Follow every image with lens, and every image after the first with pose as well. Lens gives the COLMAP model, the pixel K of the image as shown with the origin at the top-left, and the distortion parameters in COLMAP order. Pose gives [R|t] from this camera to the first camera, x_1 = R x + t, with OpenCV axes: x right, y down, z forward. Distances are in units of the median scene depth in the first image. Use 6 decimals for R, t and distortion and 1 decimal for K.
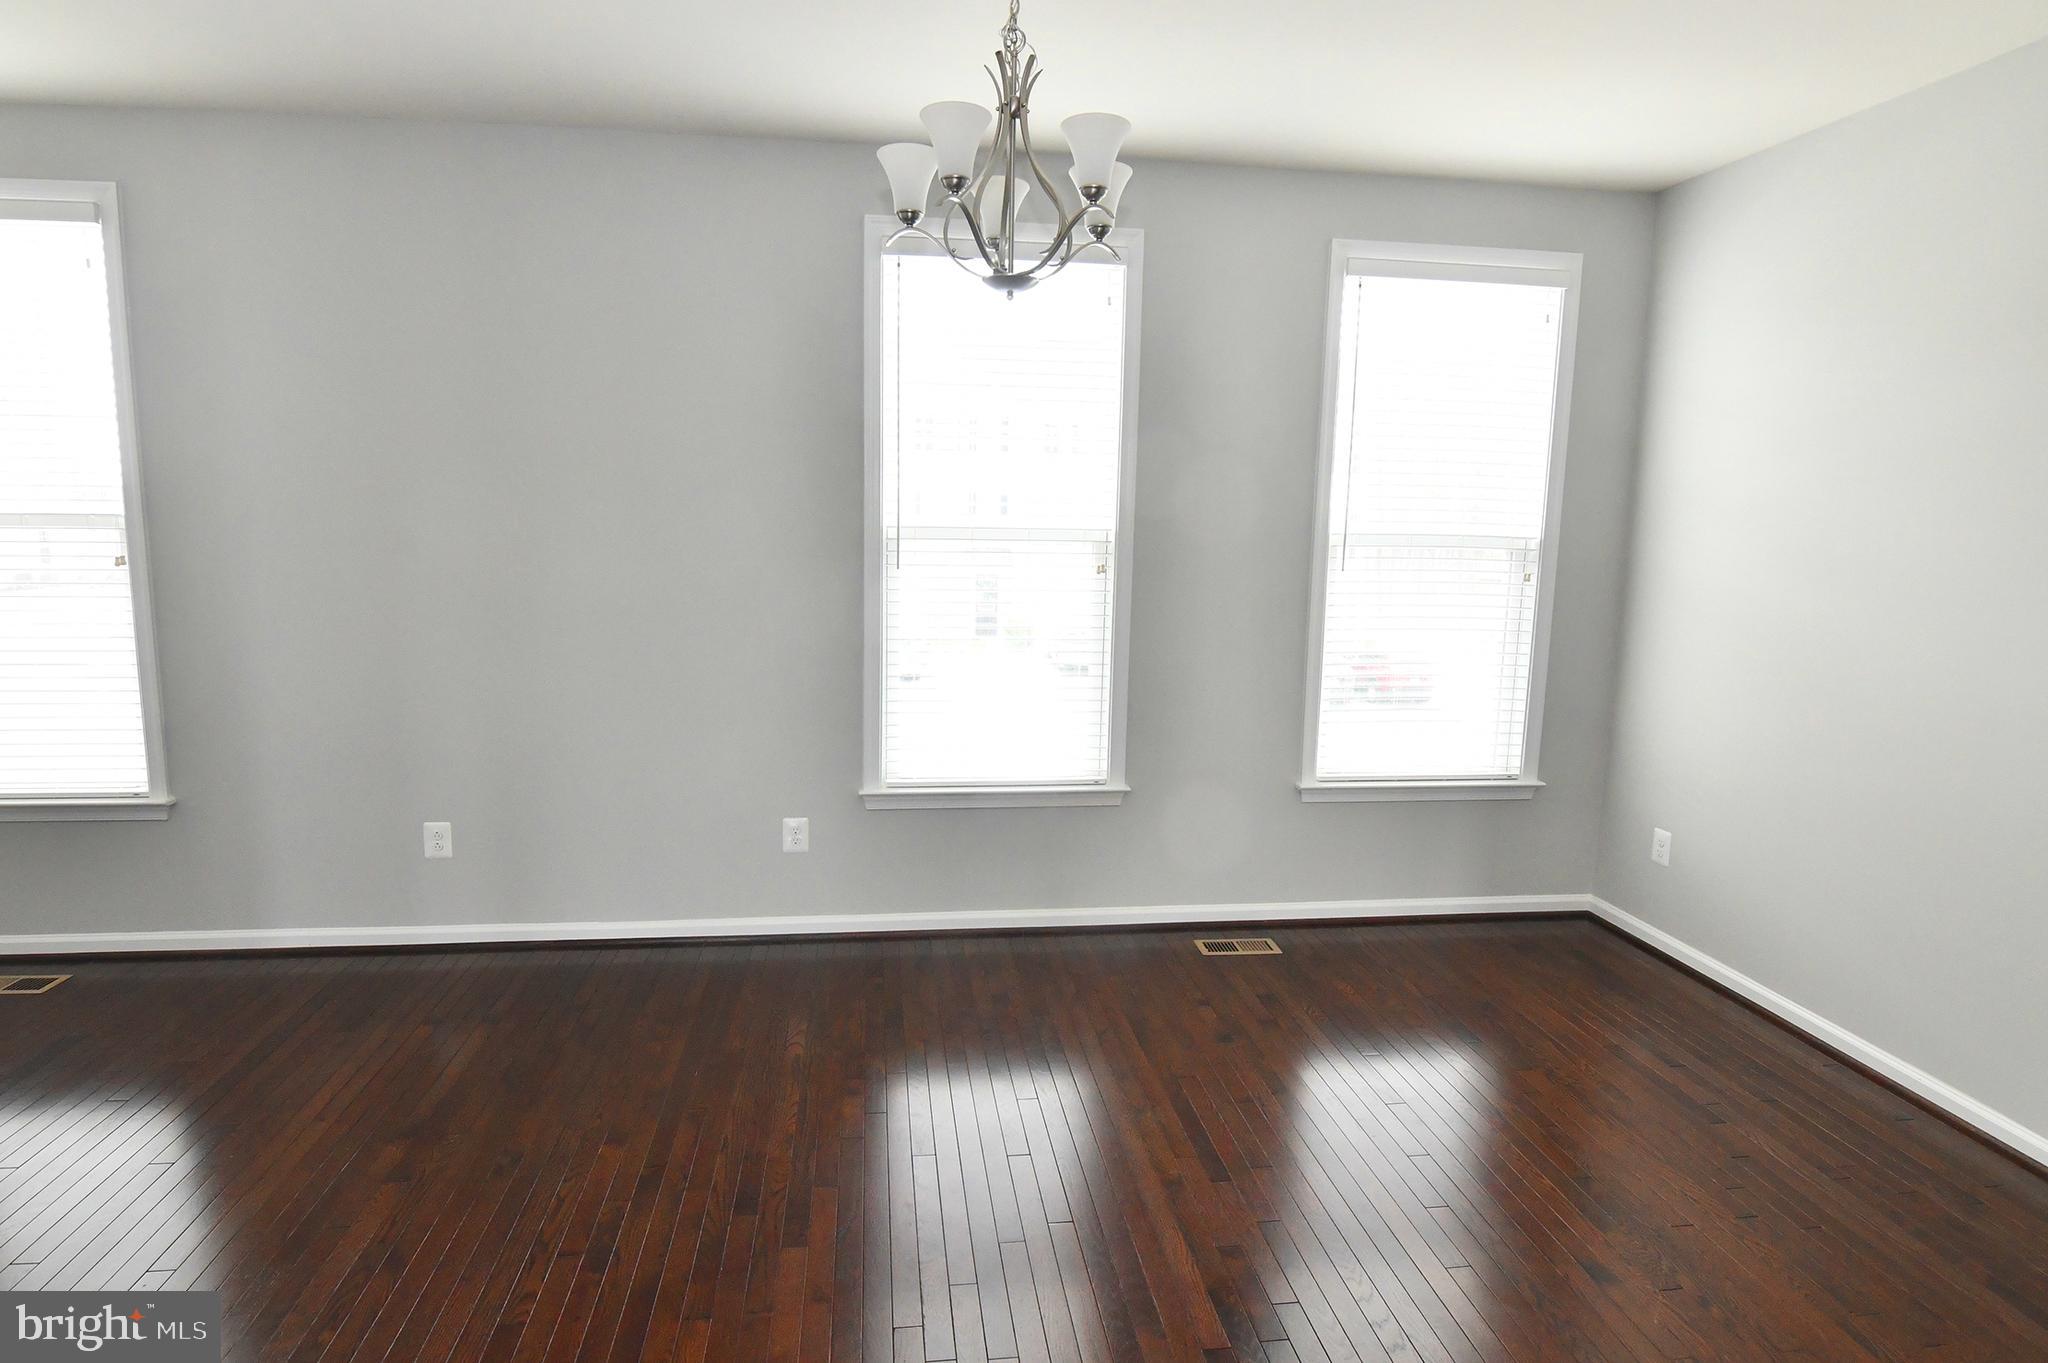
lens RADIAL K [[1061.3, 0, 1013.7], [0, 1061.3, 665.0], [0, 0, 1]] dist [-0.000680, -0.019910]
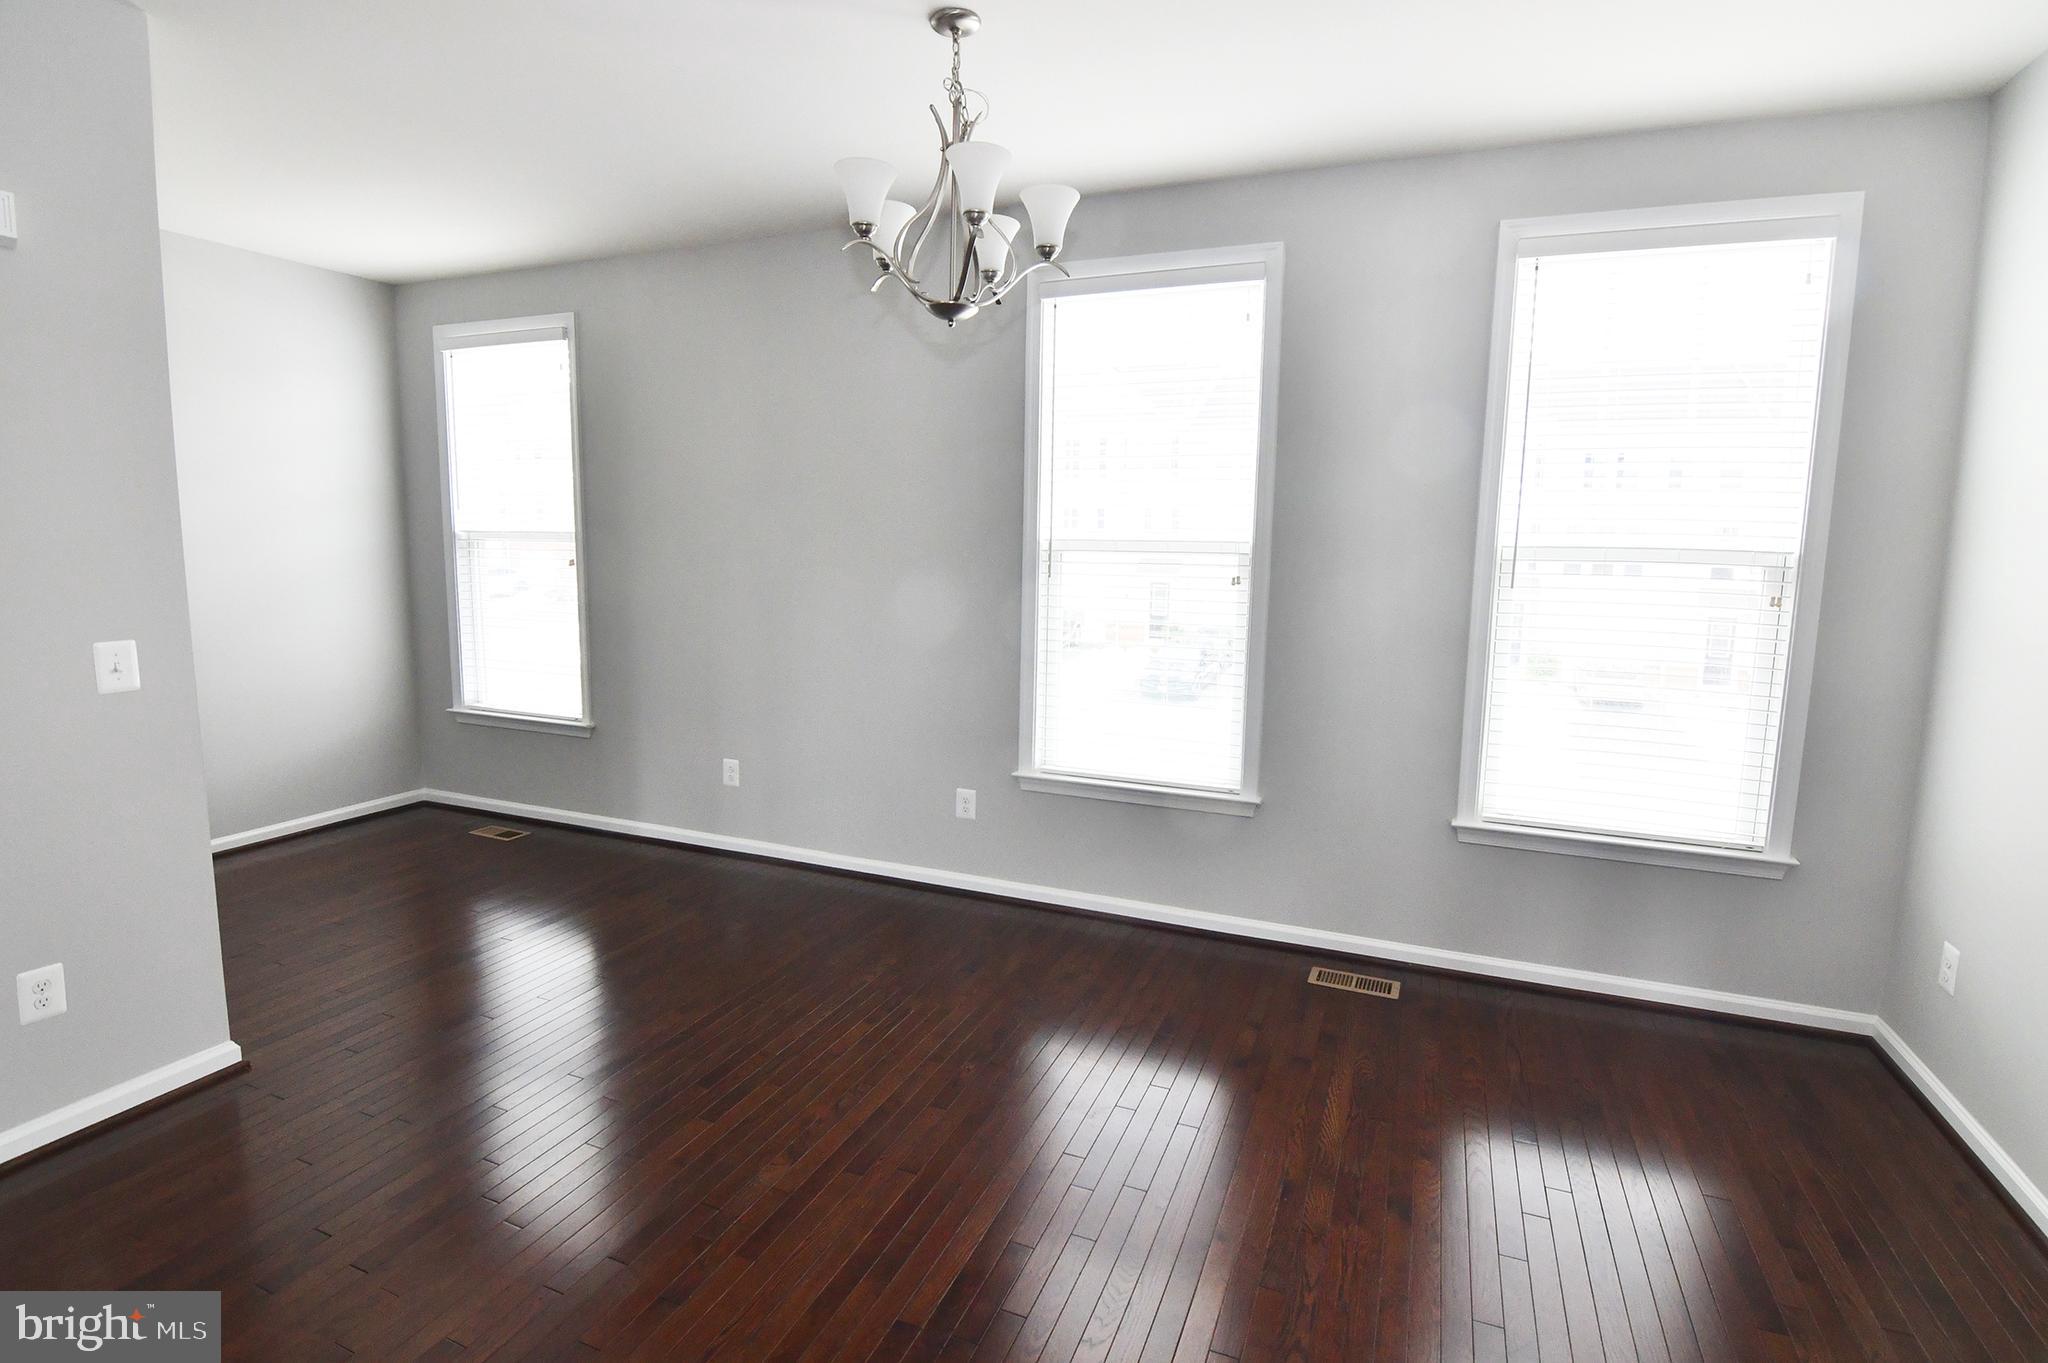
lens RADIAL K [[987.4, 0, 1027.1], [0, 987.4, 666.3], [0, 0, 1]] dist [-0.016769, -0.000929]
pose [[0.869490, 0.058568, -0.490467, 0.373704], [-0.068740, 0.997631, -0.002731, 0.007689], [0.489145, 0.036090, 0.871456, 0.083705]]
